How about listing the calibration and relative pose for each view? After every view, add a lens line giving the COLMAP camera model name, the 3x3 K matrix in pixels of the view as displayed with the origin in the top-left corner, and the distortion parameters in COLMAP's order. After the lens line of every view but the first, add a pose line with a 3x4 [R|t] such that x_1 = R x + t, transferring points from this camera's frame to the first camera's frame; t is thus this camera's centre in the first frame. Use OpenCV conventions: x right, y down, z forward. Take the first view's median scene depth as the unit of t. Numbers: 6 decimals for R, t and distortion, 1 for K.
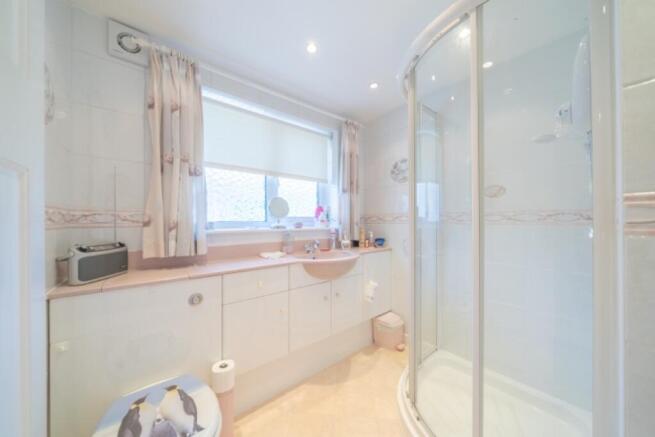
lens RADIAL K [[226.5, 0, 325.8], [0, 226.5, 218.7], [0, 0, 1]] dist [-0.008281, 0.000031]
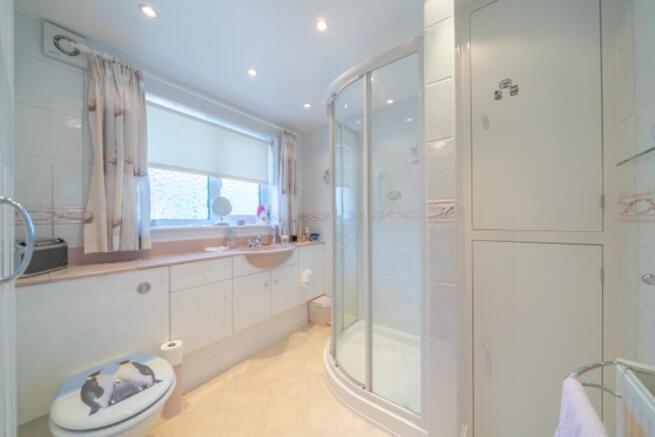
lens RADIAL K [[226.5, 0, 325.8], [0, 226.5, 218.7], [0, 0, 1]] dist [-0.008281, 0.000031]
pose [[0.972212, -0.003335, 0.234077, 0.034138], [0.002654, 0.999991, 0.003224, 0.011411], [-0.234086, -0.002513, 0.972213, -0.249201]]
